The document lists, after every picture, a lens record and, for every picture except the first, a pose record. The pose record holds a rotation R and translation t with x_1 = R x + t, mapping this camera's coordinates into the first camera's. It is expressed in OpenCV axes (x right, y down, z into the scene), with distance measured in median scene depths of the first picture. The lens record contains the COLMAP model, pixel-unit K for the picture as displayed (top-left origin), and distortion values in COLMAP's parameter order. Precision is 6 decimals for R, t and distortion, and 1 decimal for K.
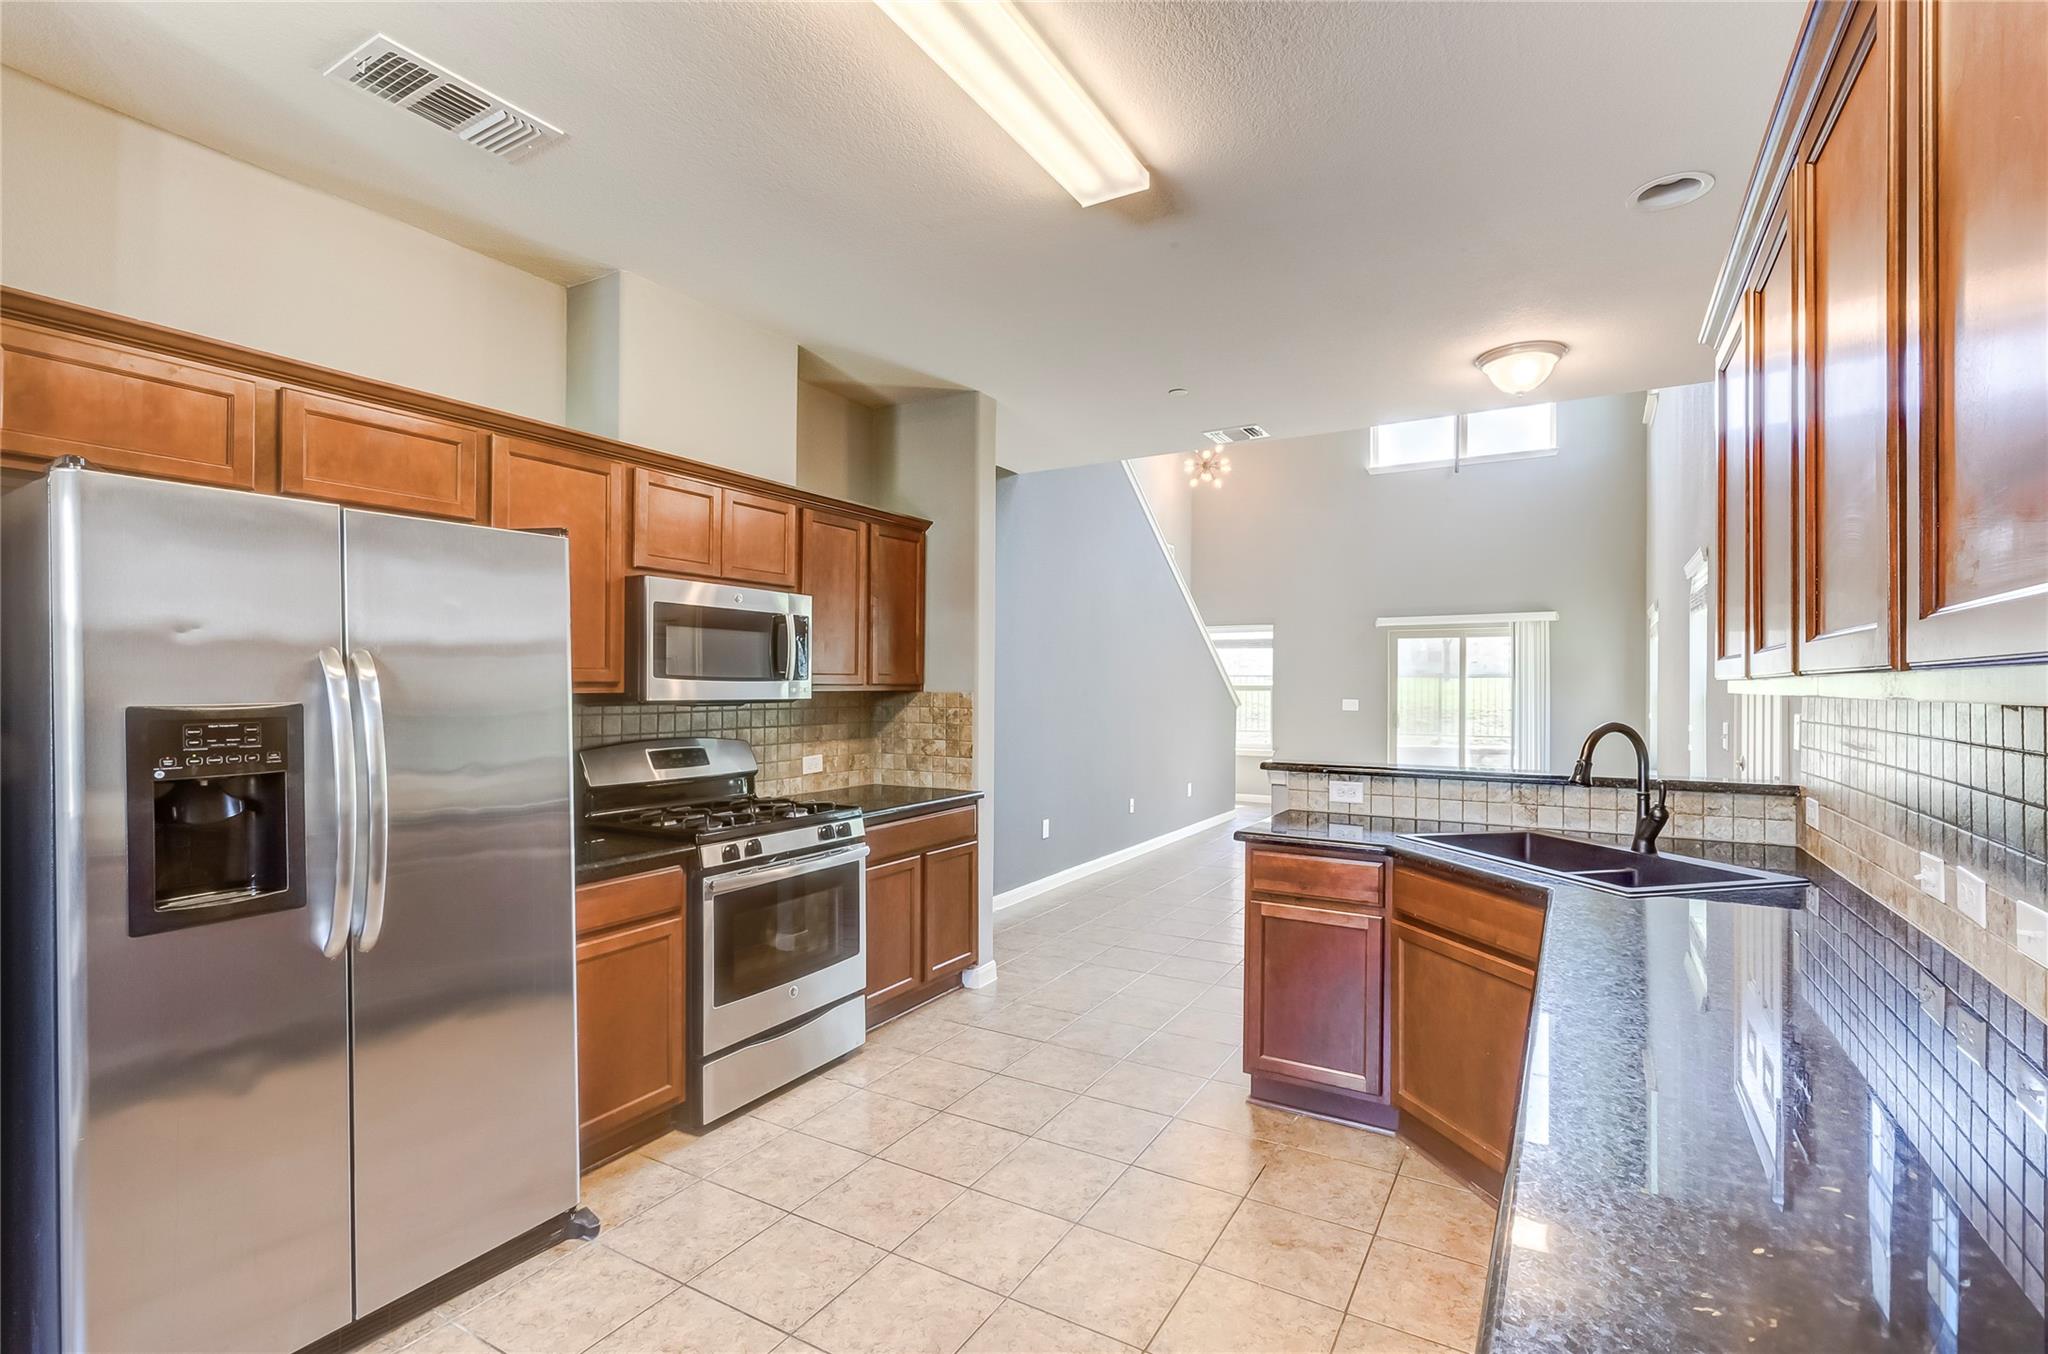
lens RADIAL K [[930.0, 0, 1029.6], [0, 930.0, 678.4], [0, 0, 1]] dist [0.001896, -0.000732]
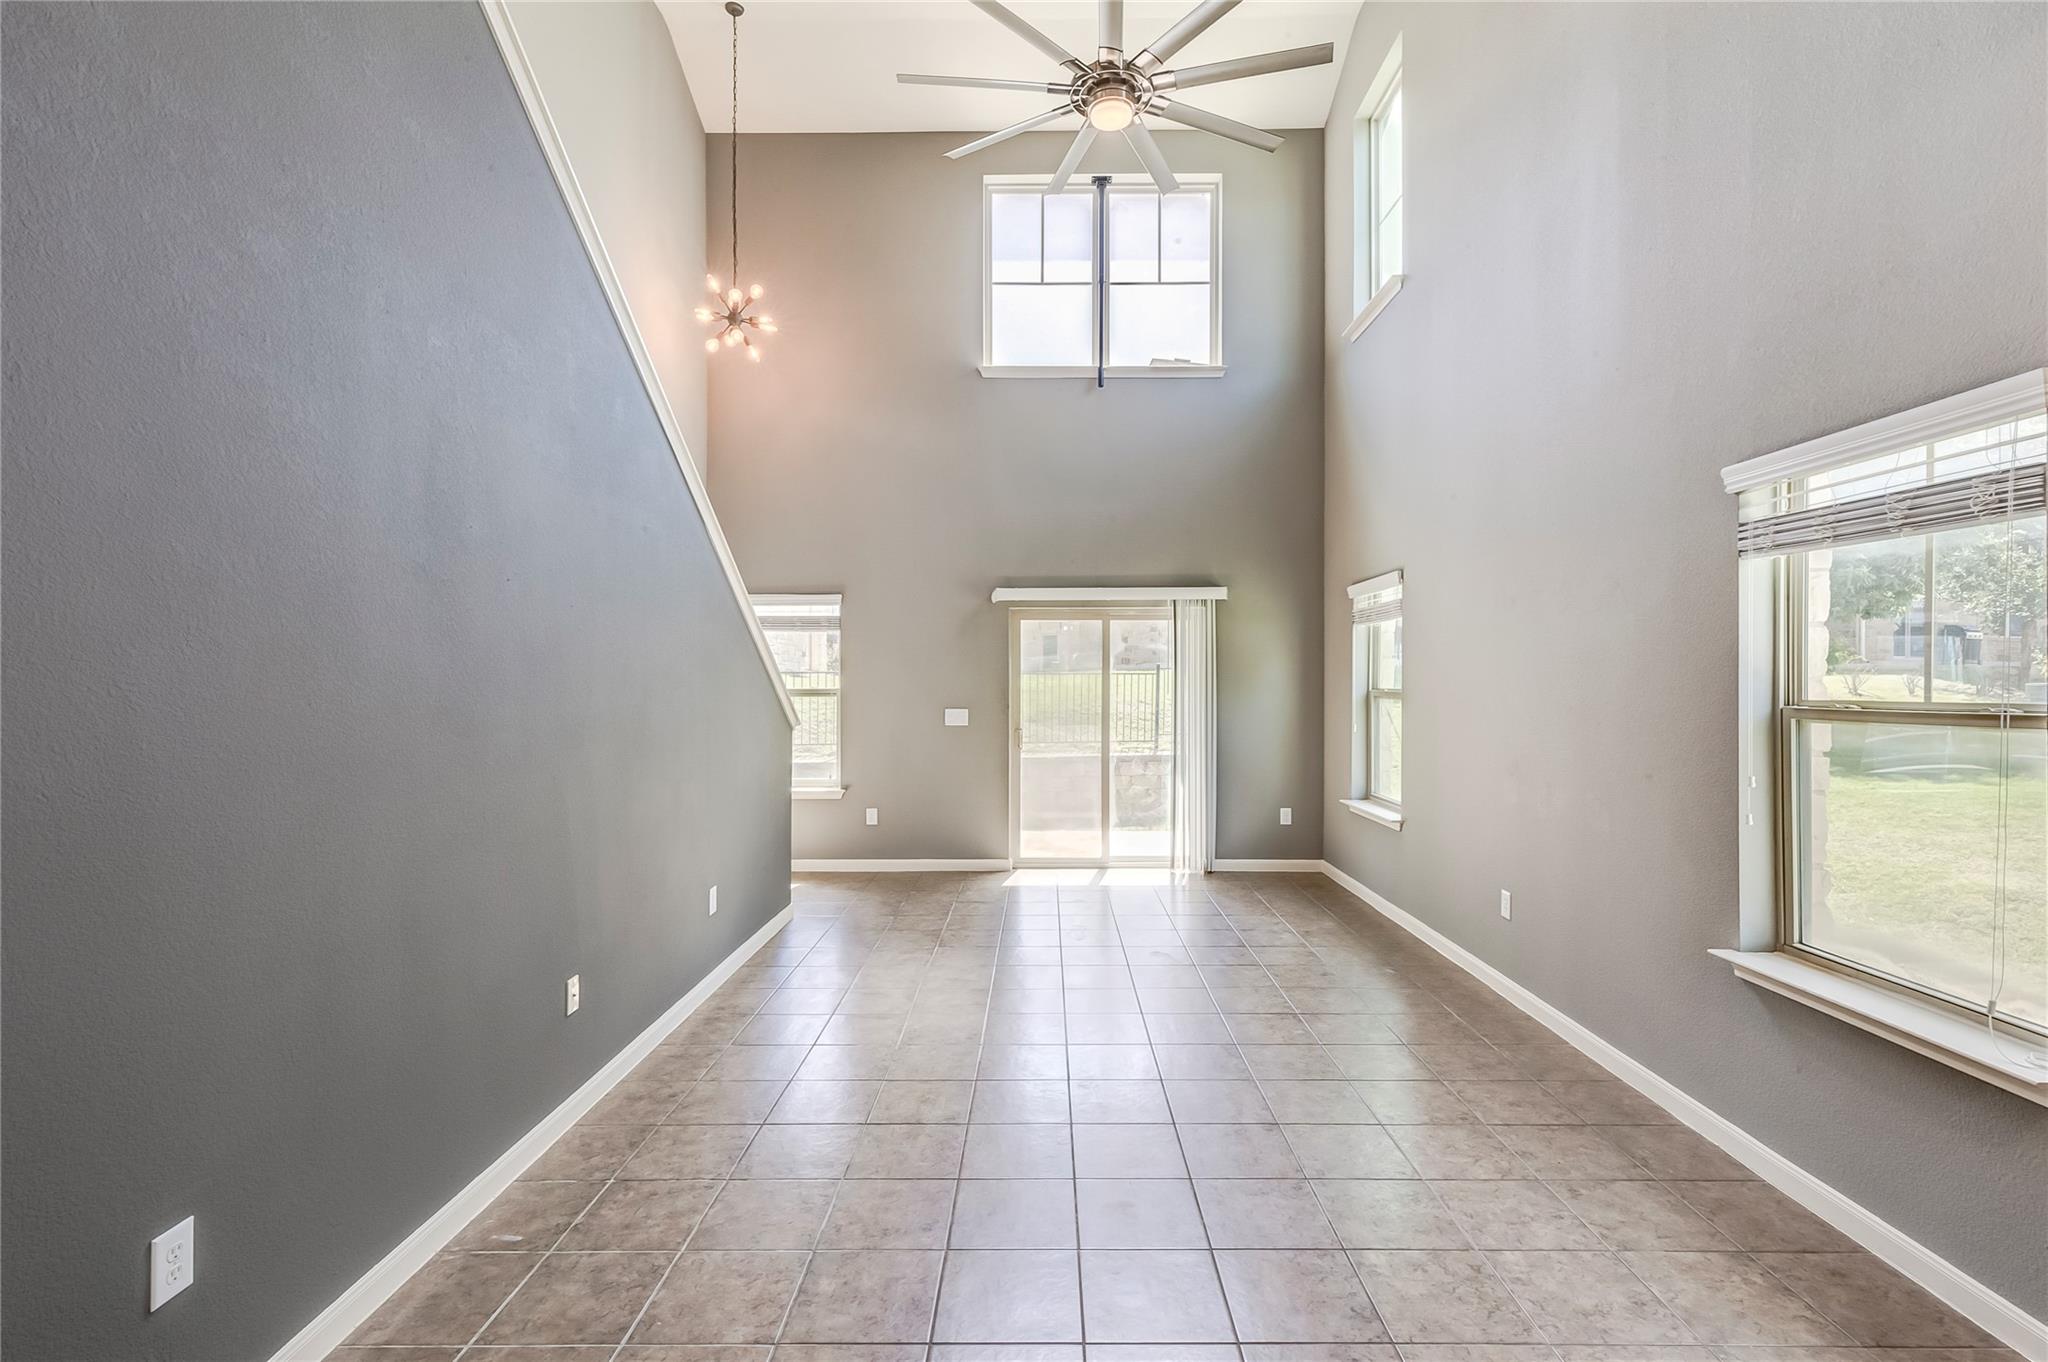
lens RADIAL K [[930.0, 0, 1029.6], [0, 930.0, 682.4], [0, 0, 1]] dist [0.001896, -0.000732]
pose [[0.869900, -0.006770, 0.493182, 0.175920], [0.001740, 0.999942, 0.010658, -0.011184], [-0.493226, -0.008414, 0.869861, 1.142052]]
